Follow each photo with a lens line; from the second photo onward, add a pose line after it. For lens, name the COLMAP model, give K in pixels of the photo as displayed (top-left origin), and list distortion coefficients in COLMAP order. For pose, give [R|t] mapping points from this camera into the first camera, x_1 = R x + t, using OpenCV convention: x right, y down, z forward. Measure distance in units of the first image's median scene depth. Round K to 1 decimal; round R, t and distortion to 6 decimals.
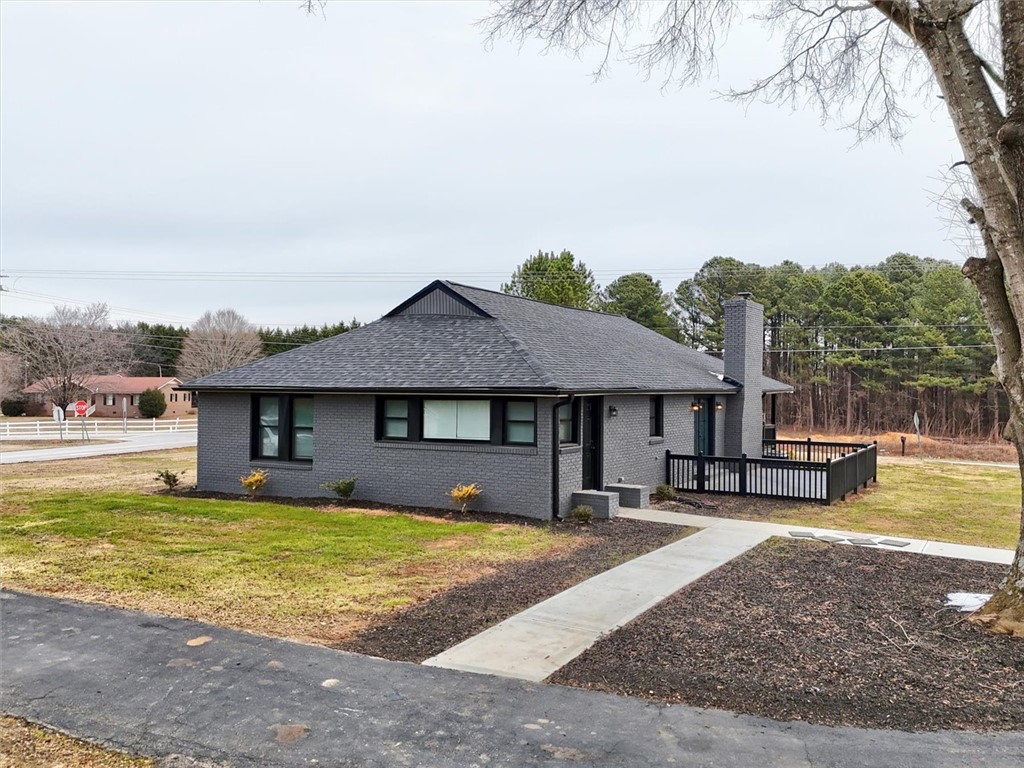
lens RADIAL K [[845.0, 0, 518.0], [0, 845.0, 383.8], [0, 0, 1]] dist [0.070443, -0.000664]
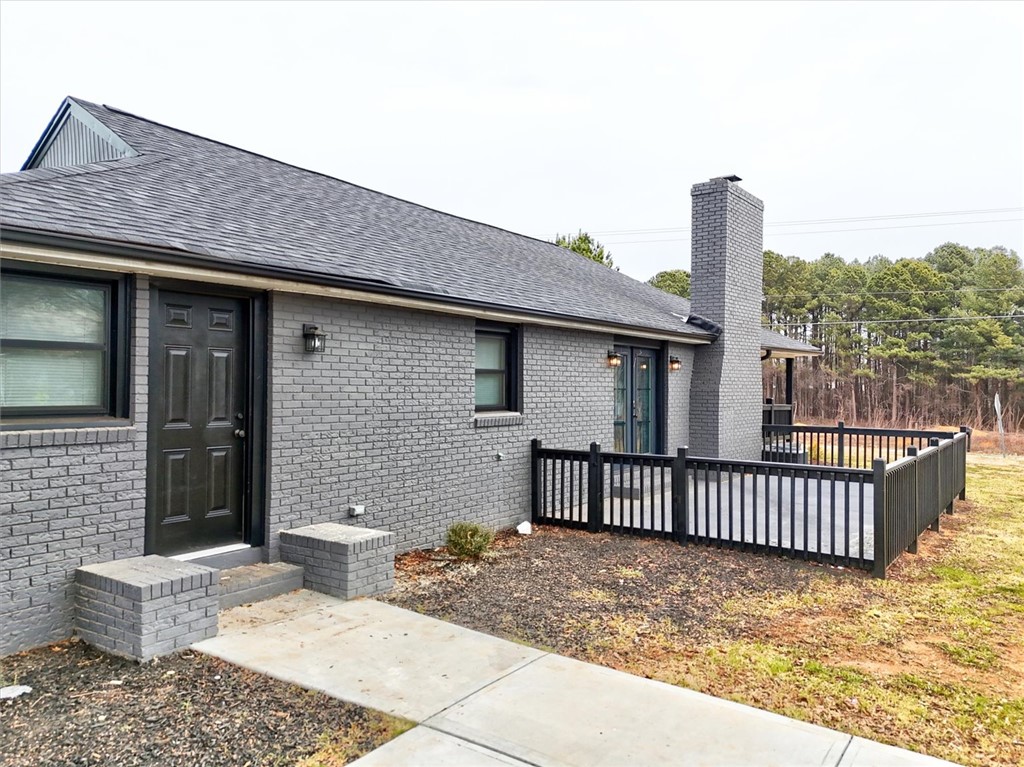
lens RADIAL K [[759.3, 0, 512.0], [0, 759.3, 383.5], [0, 0, 1]] dist [0.065599, 0.000703]
pose [[0.996125, -0.001774, -0.087934, 0.160691], [0.001791, 0.999998, 0.000114, 0.036437], [0.087934, -0.000271, 0.996126, 0.447870]]
